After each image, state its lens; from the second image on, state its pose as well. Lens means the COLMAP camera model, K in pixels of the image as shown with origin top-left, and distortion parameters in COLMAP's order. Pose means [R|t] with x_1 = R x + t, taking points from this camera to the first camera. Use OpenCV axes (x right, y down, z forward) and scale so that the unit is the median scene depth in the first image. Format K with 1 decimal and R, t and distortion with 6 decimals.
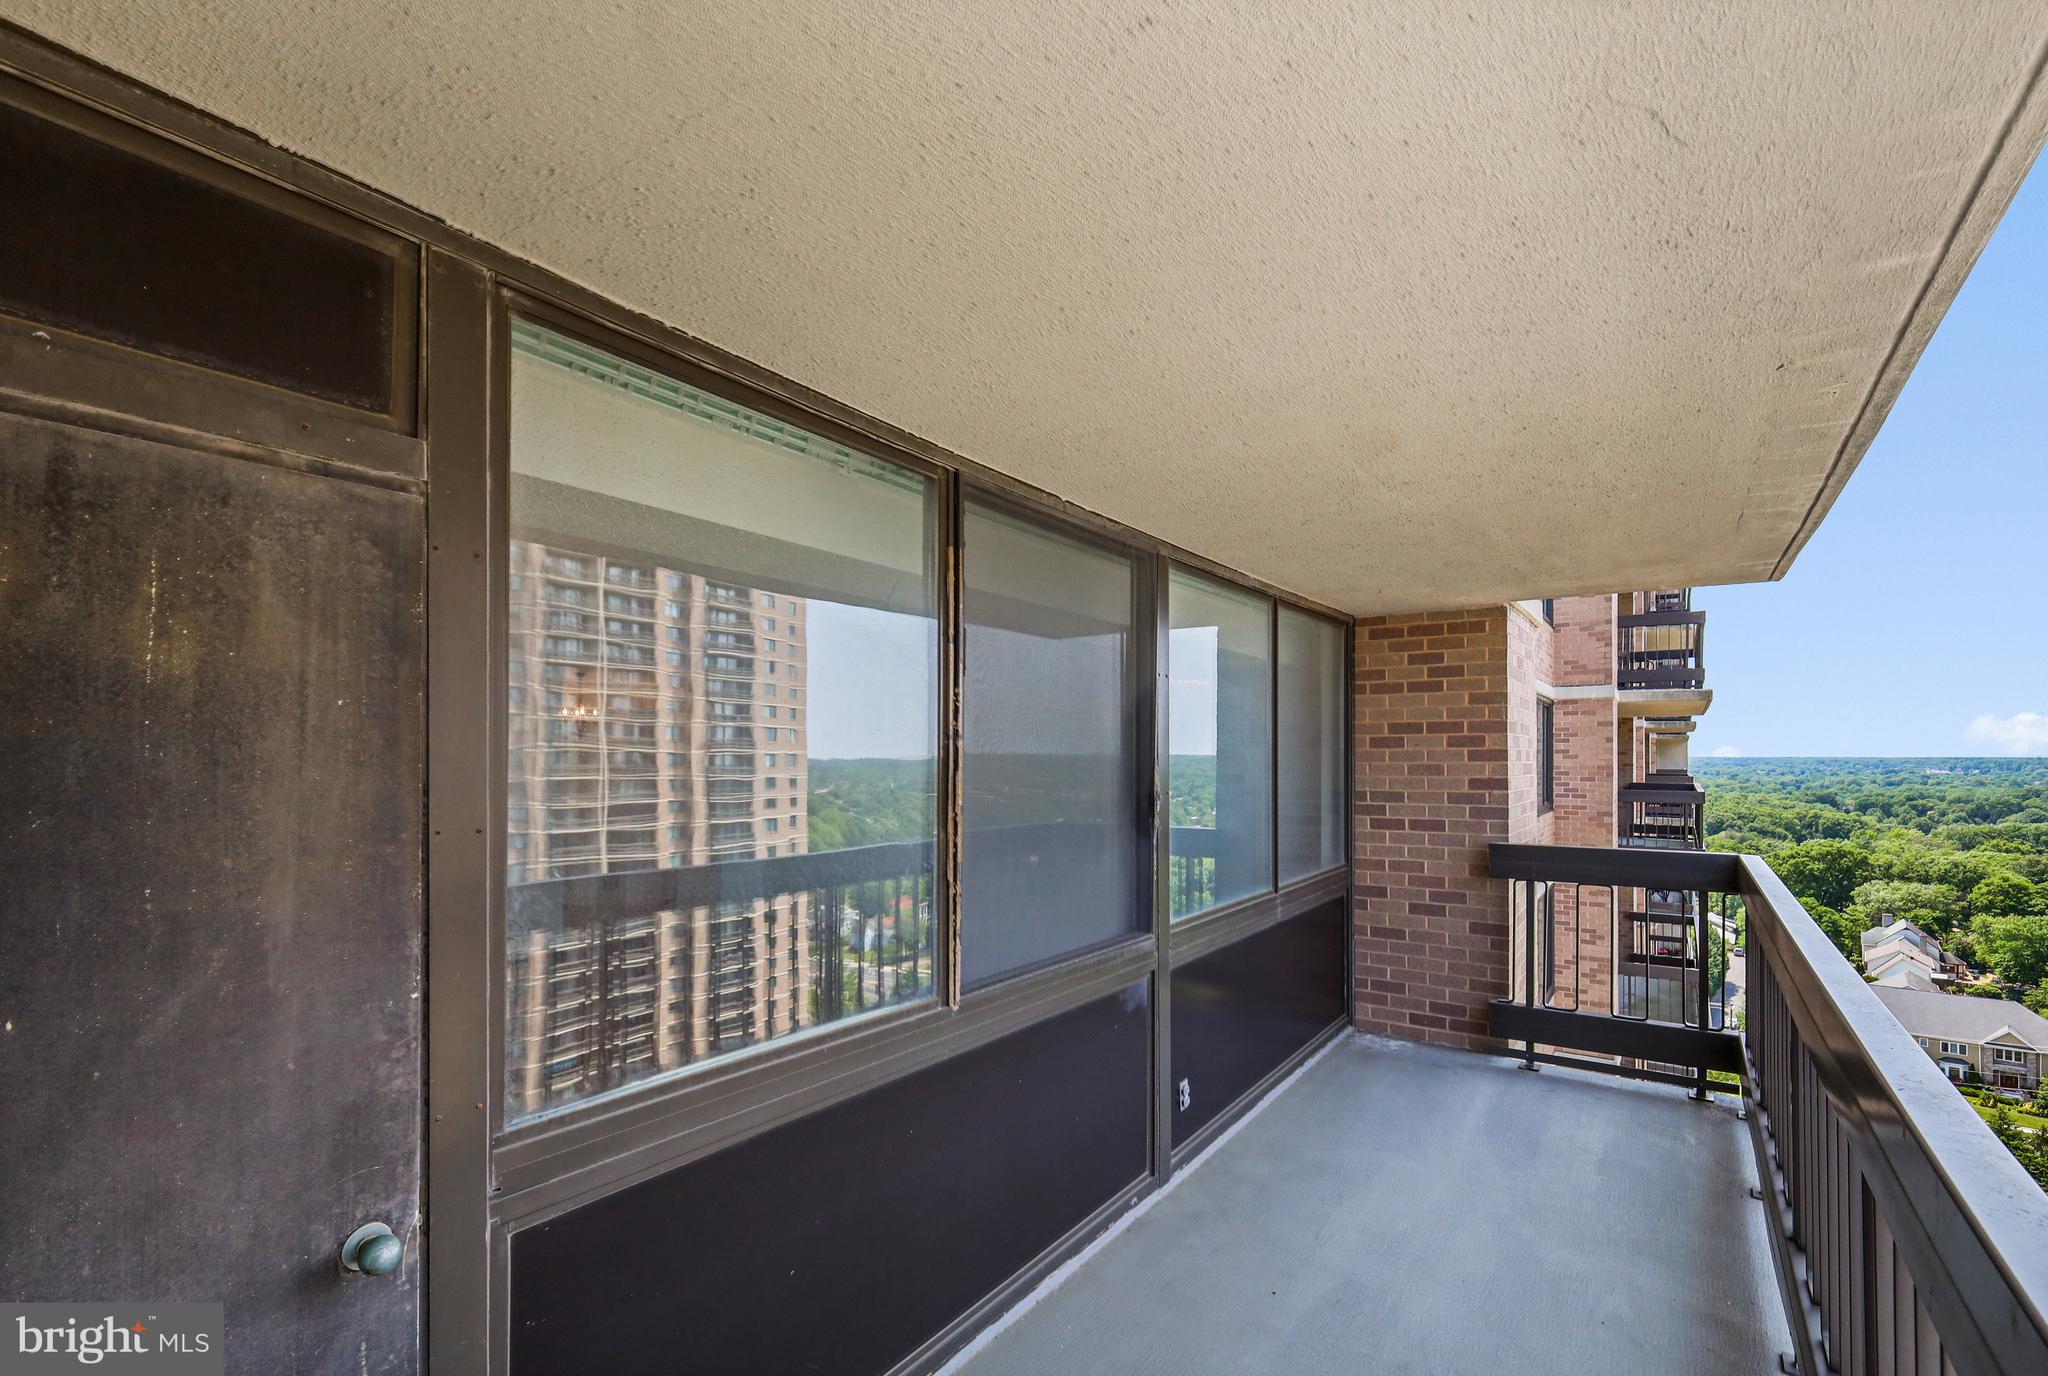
lens RADIAL K [[941.8, 0, 1015.5], [0, 941.8, 754.4], [0, 0, 1]] dist [0.002318, 0.000134]
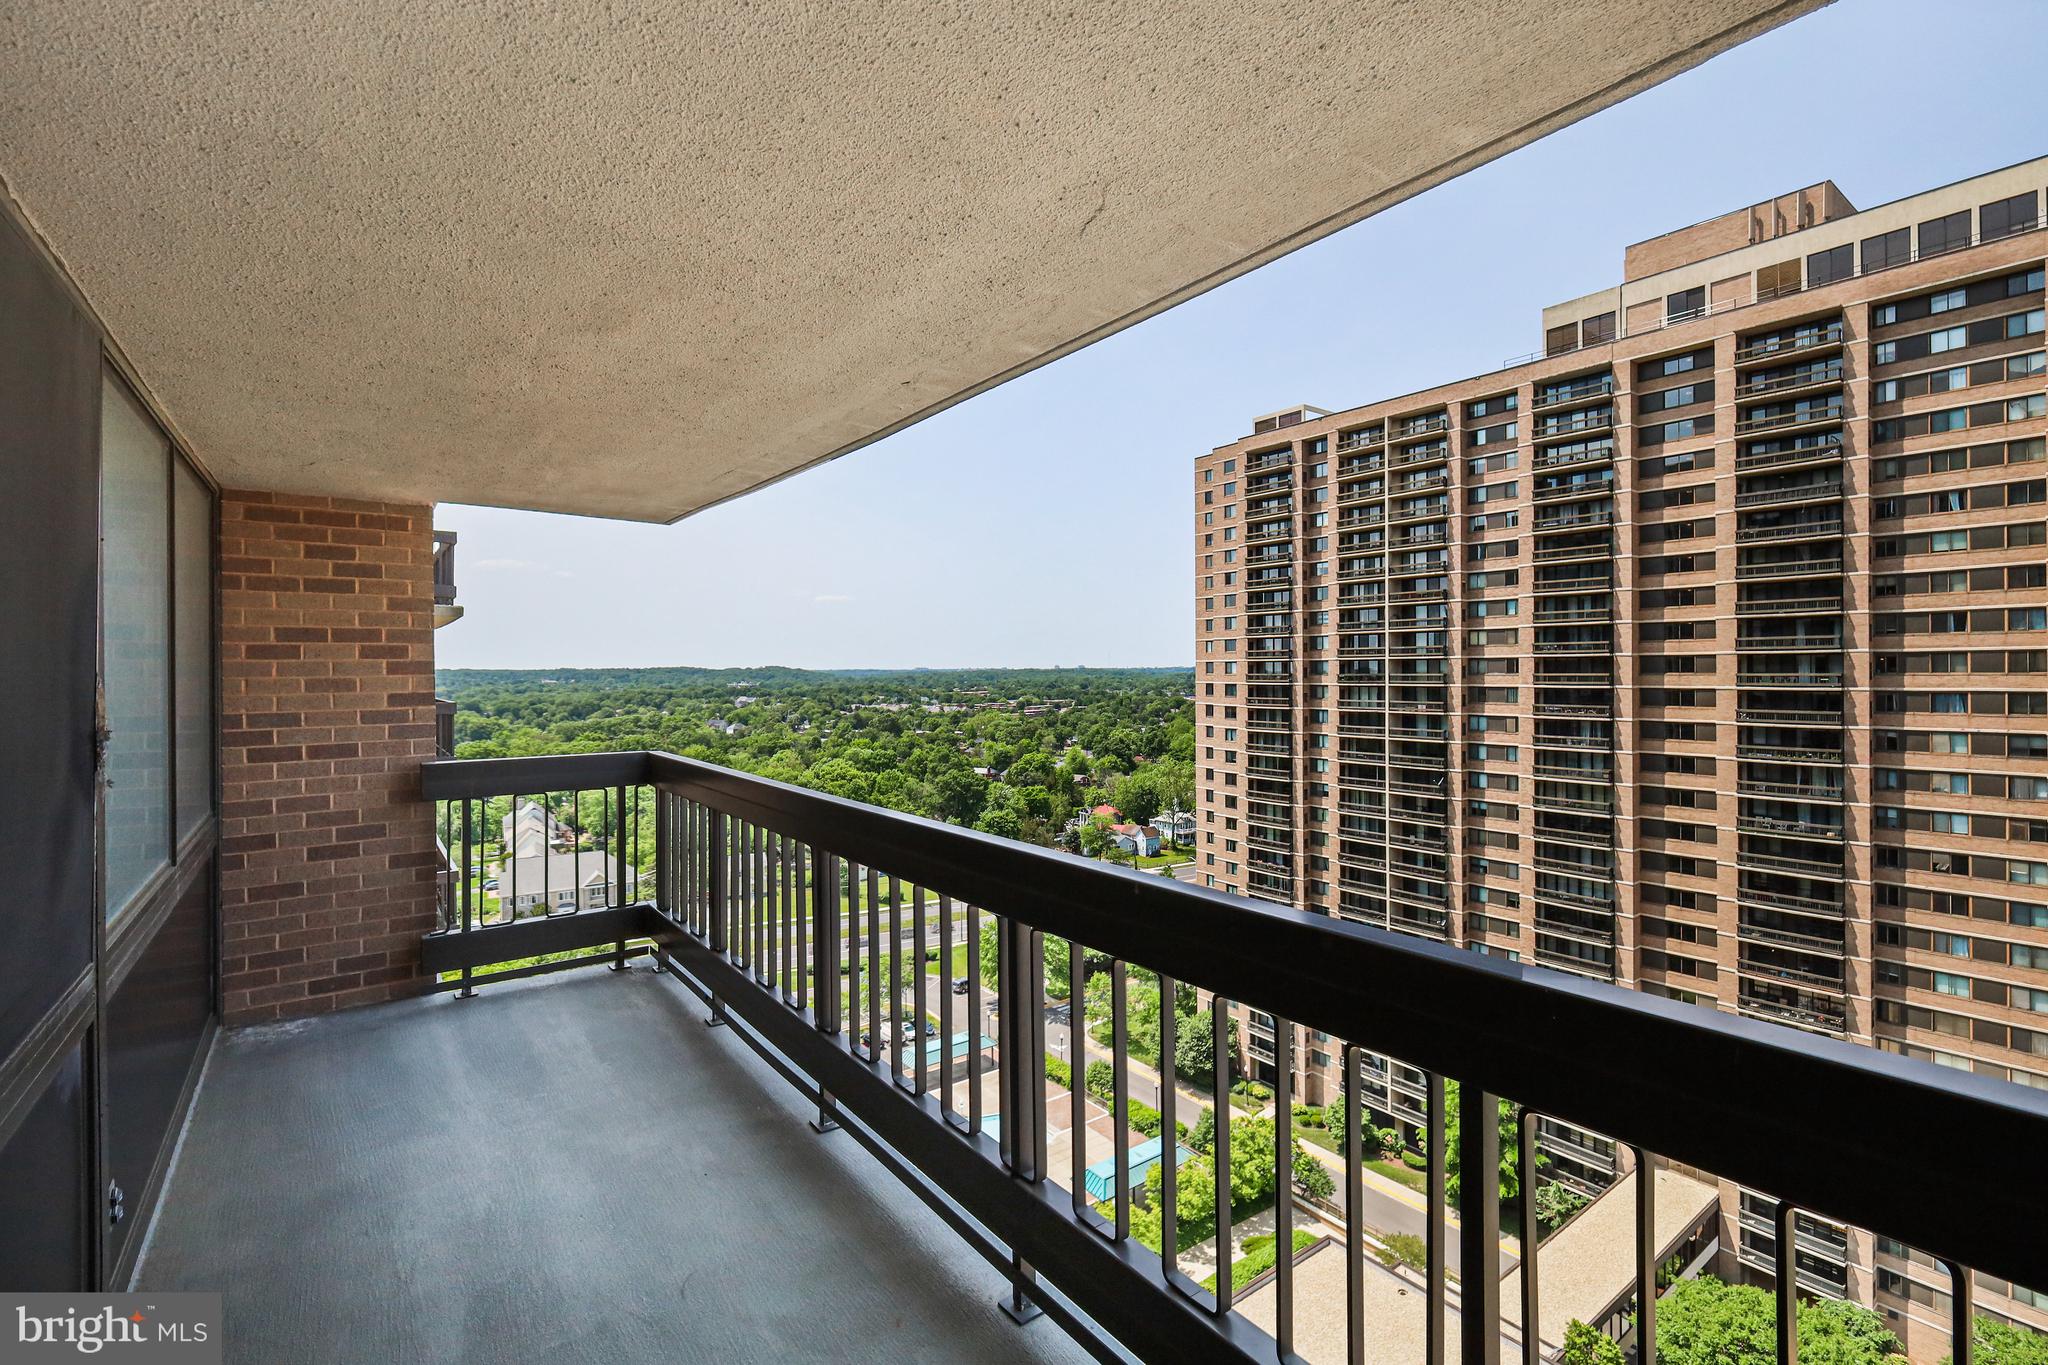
lens RADIAL K [[943.0, 0, 997.8], [0, 943.0, 666.4], [0, 0, 1]] dist [0.000653, 0.000547]
pose [[0.307000, -0.001182, 0.951709, -0.180363], [0.003317, 0.999994, 0.000172, 0.001412], [-0.951704, 0.003105, 0.307002, 0.178111]]
